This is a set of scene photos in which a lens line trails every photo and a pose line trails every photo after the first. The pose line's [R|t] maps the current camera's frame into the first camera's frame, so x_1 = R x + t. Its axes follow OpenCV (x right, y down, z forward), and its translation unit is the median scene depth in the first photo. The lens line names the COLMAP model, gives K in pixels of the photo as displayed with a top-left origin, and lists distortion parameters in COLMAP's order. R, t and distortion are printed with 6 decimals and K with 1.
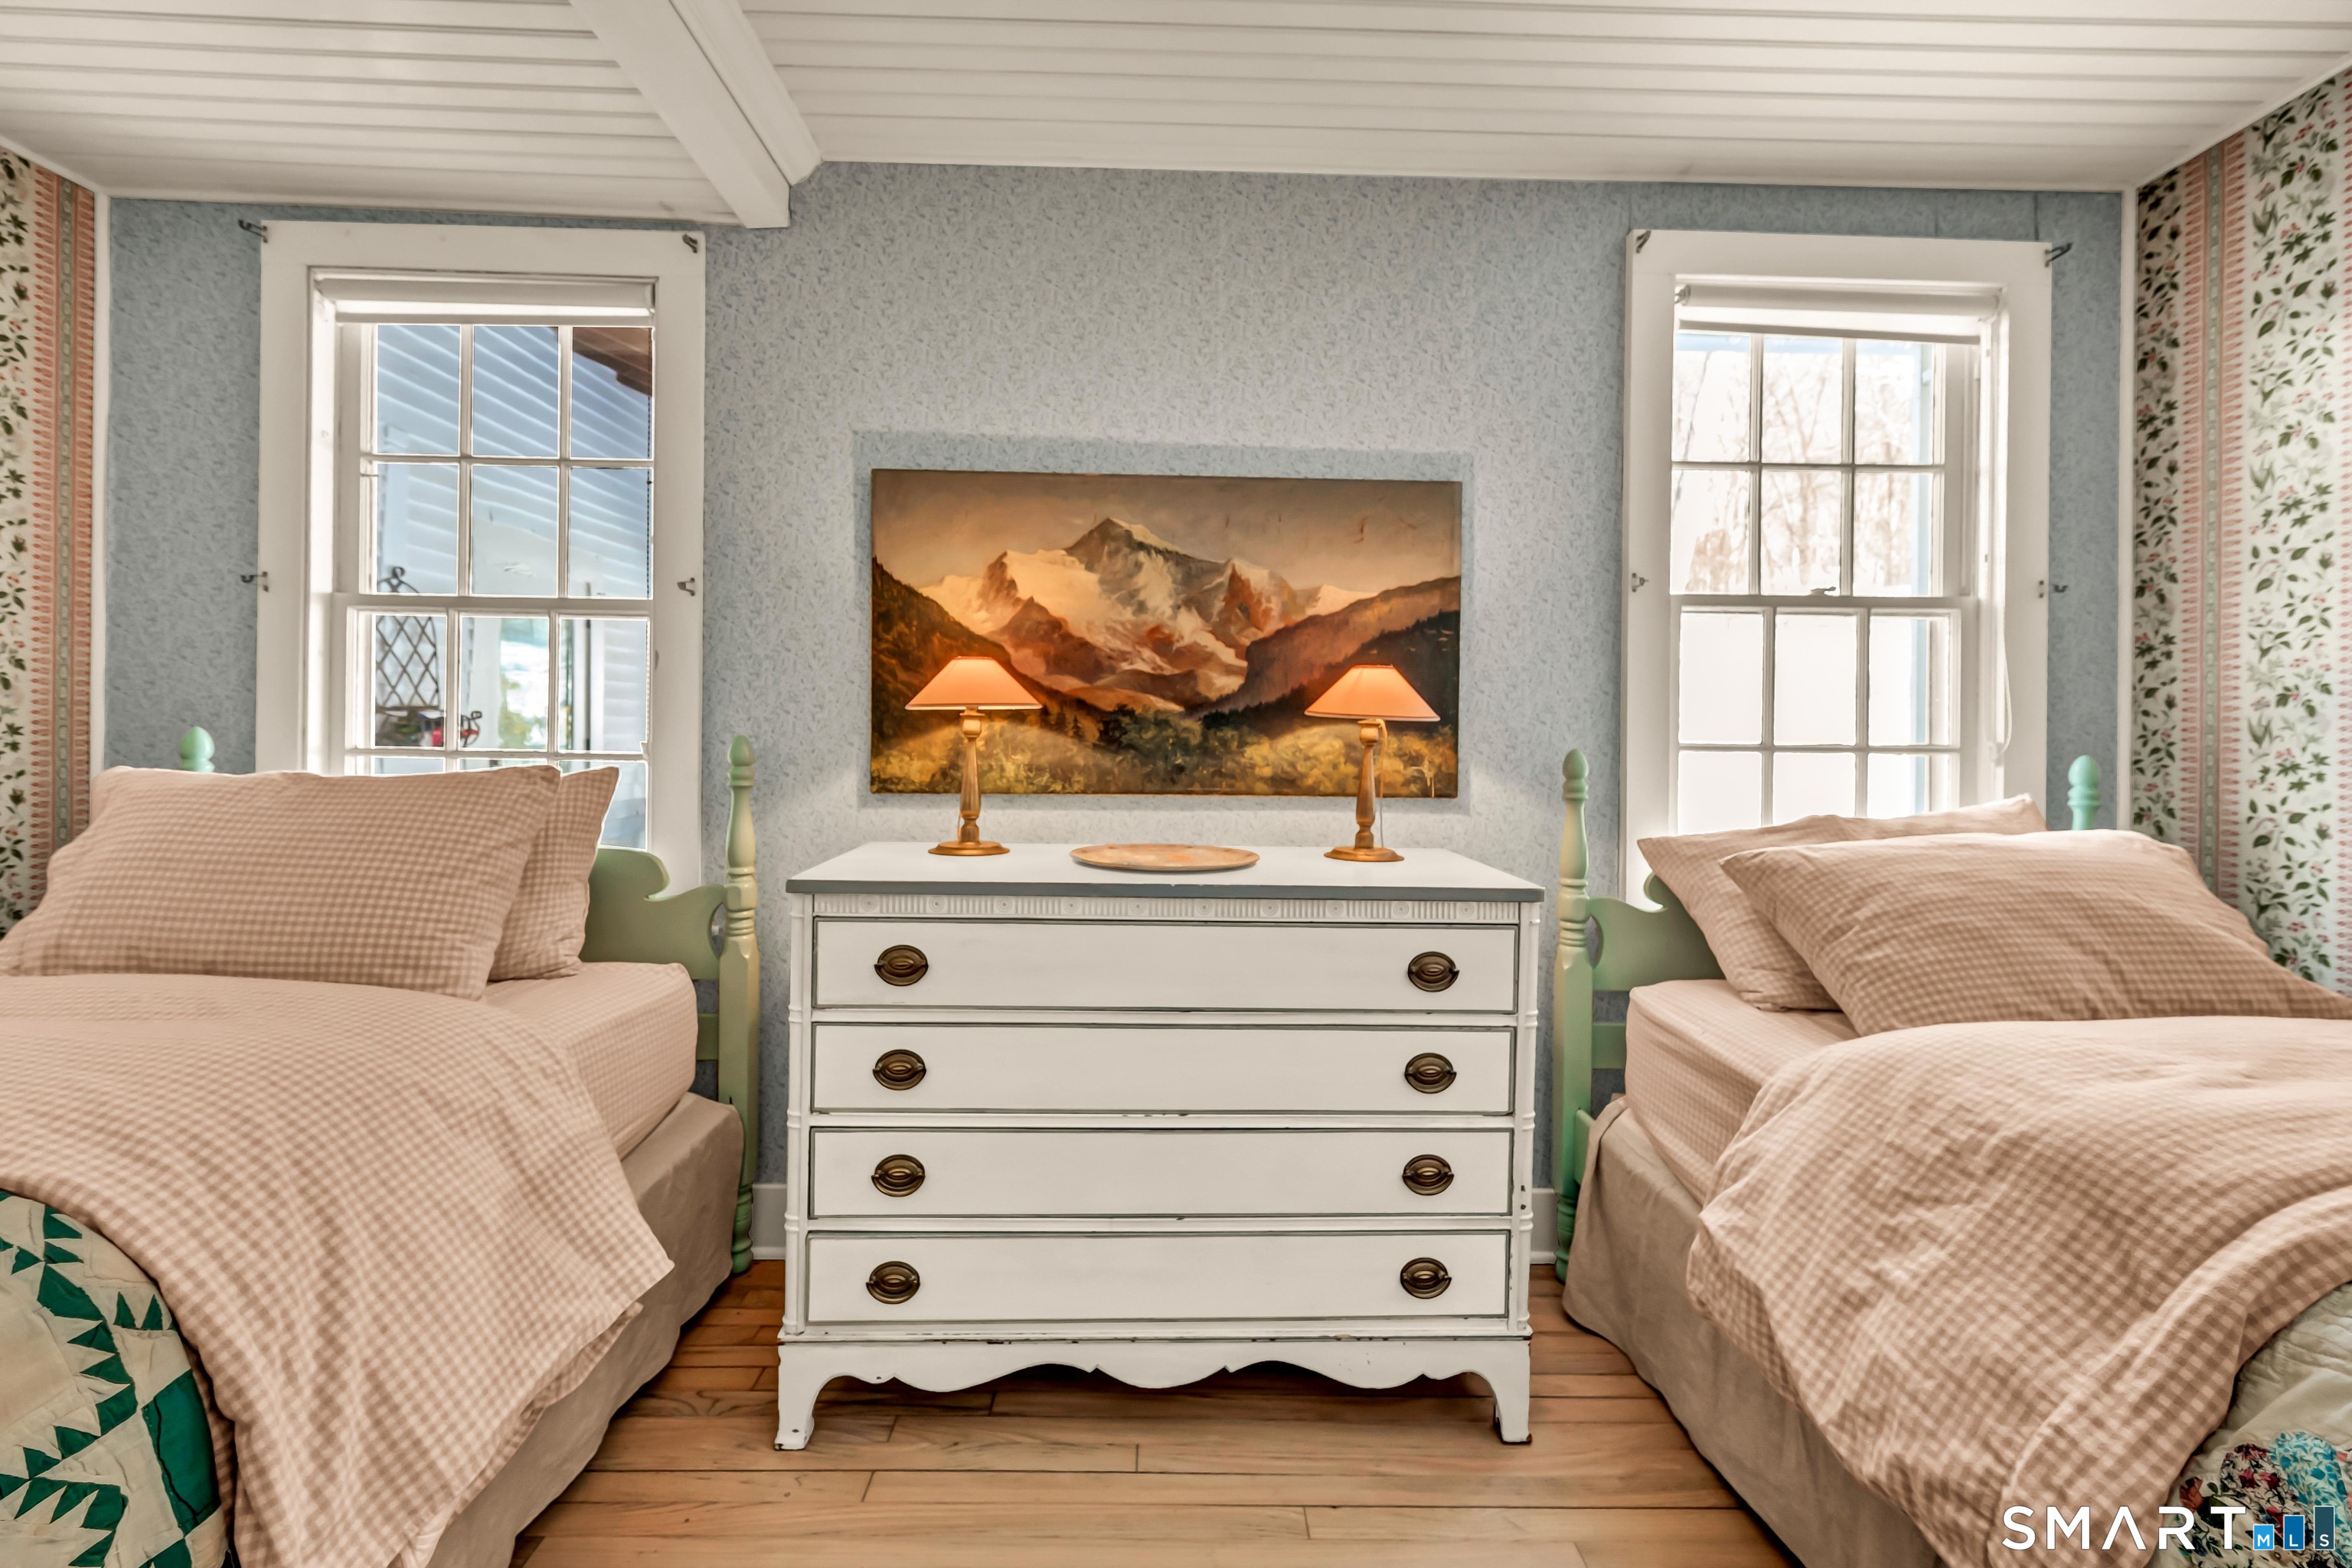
lens RADIAL K [[909.5, 0, 1173.5], [0, 909.5, 782.9], [0, 0, 1]] dist [-0.000970, 0.000227]
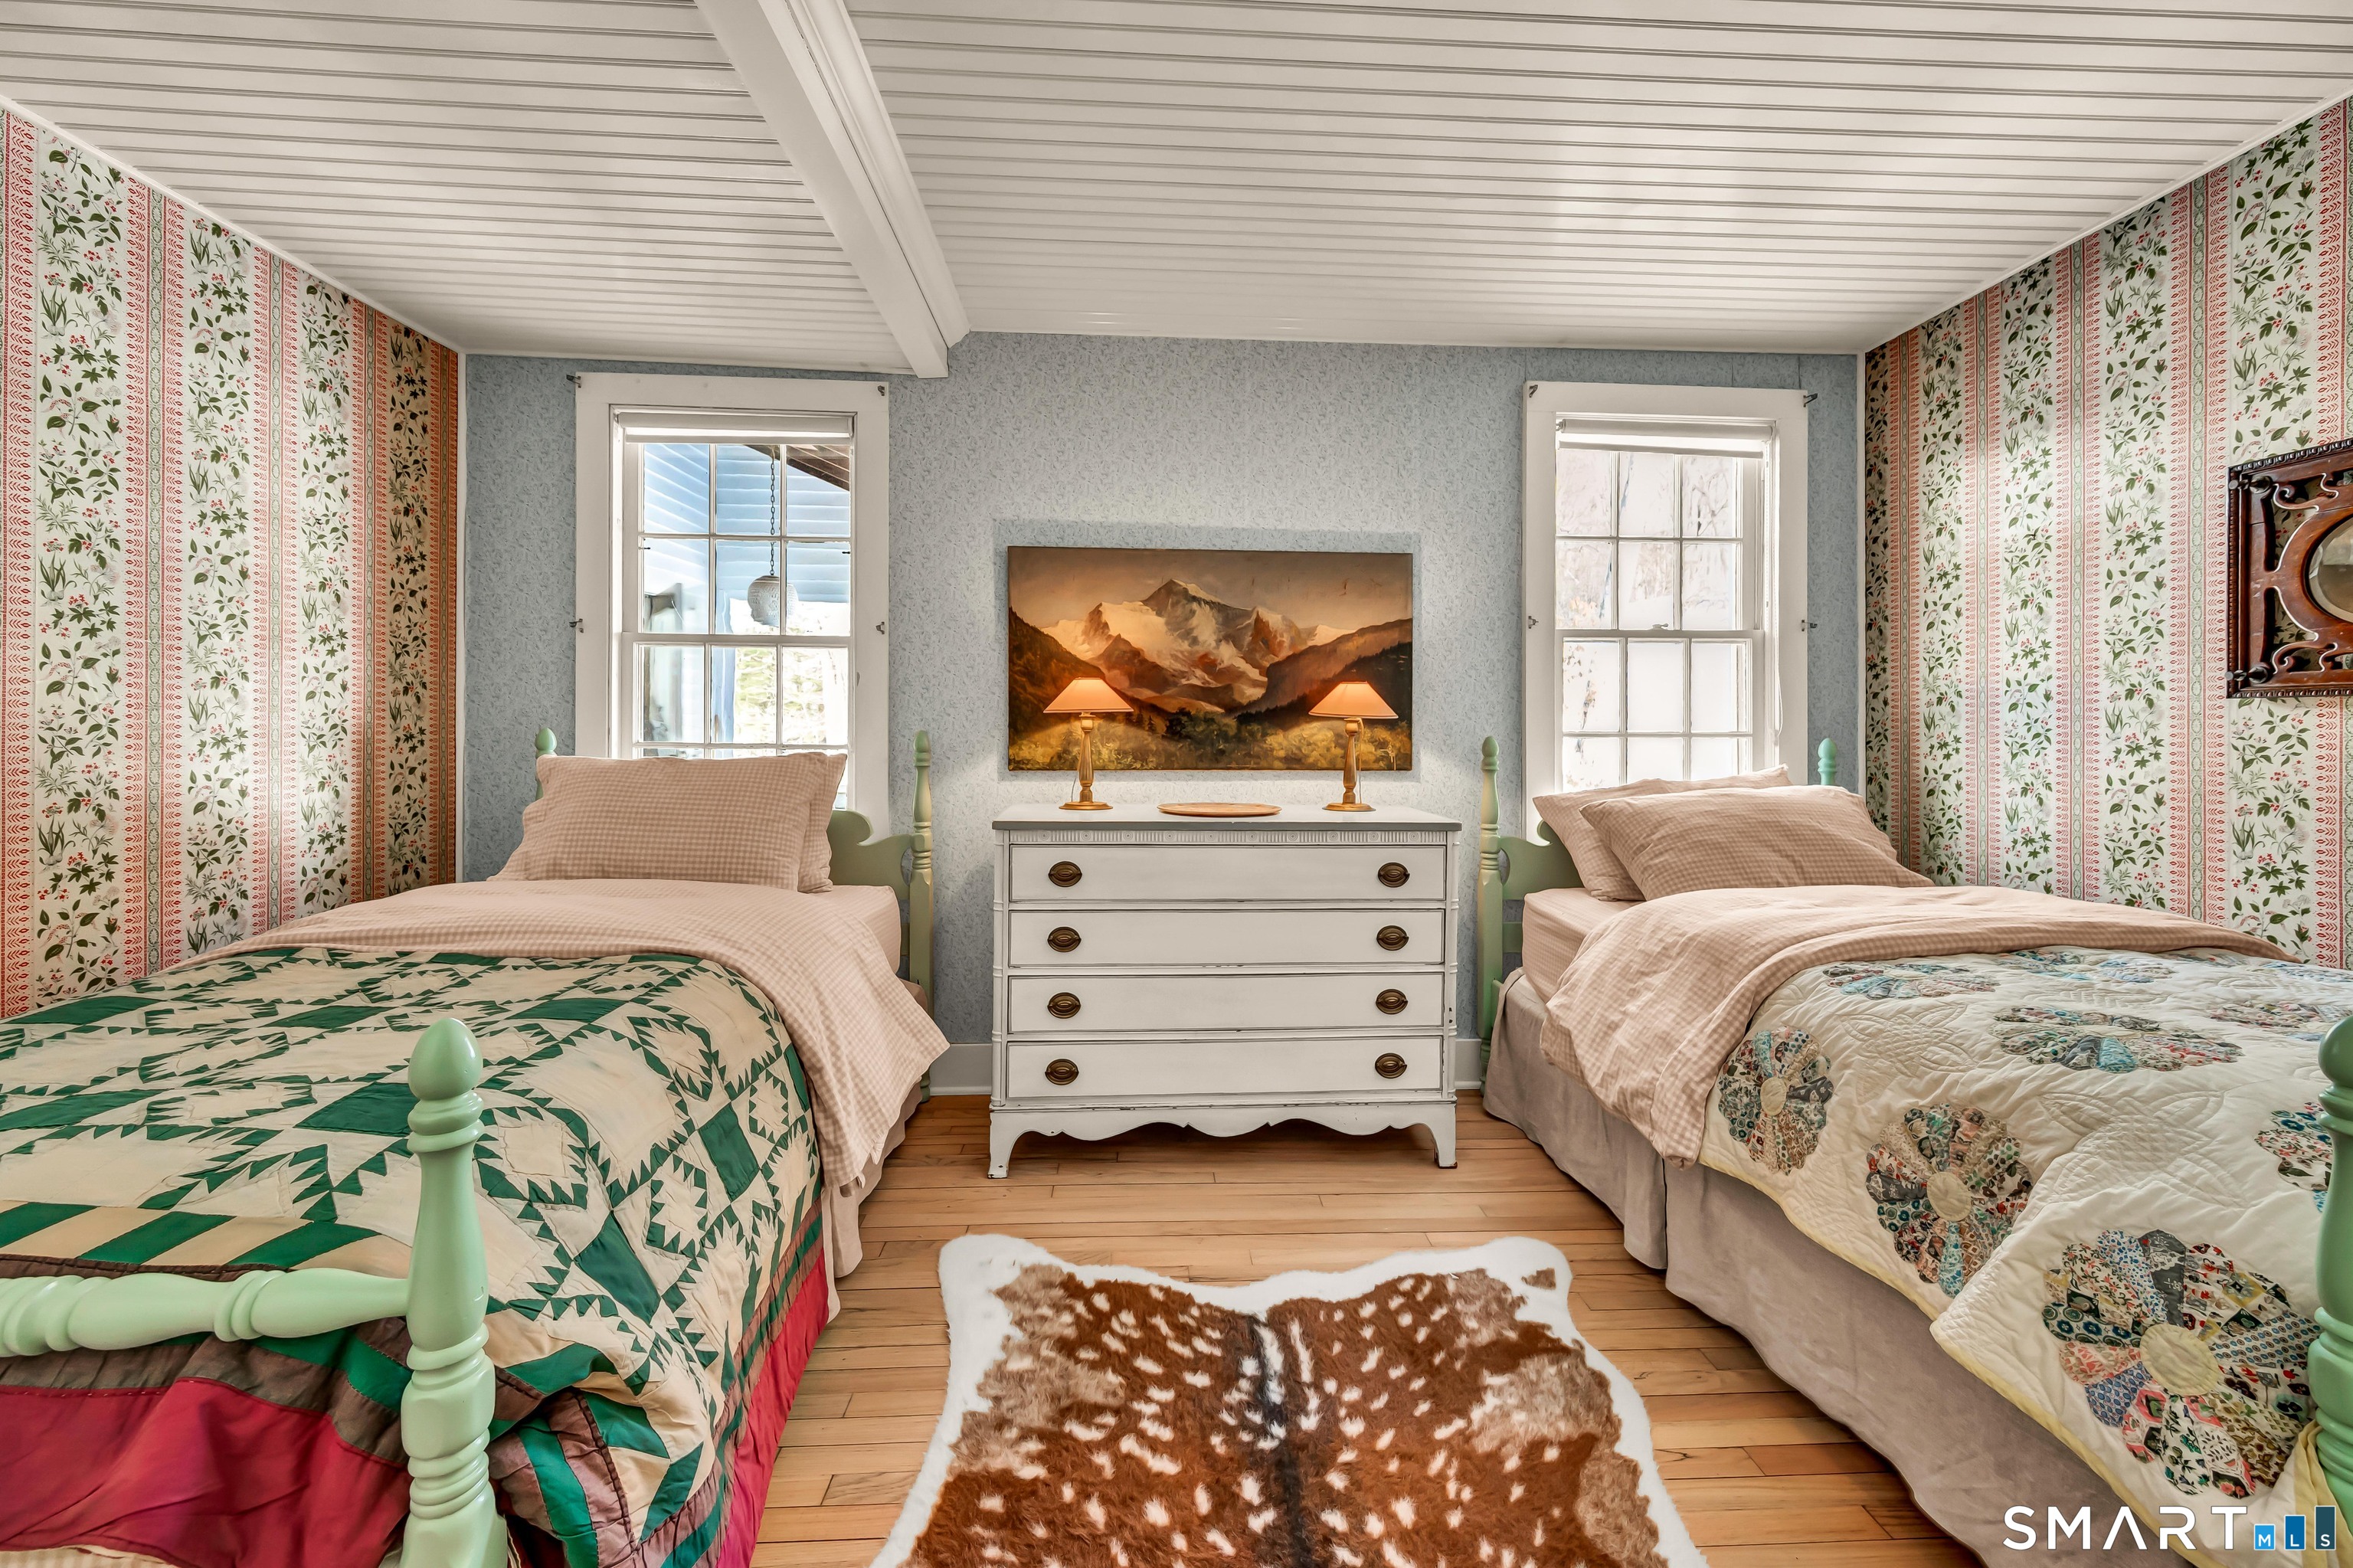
lens RADIAL K [[909.9, 0, 1178.4], [0, 909.9, 776.6], [0, 0, 1]] dist [-0.000970, 0.000227]
pose [[0.999387, -0.008998, 0.033828, -0.113805], [0.008912, 0.999957, 0.002683, 0.019369], [-0.033851, -0.002380, 0.999424, -0.457404]]
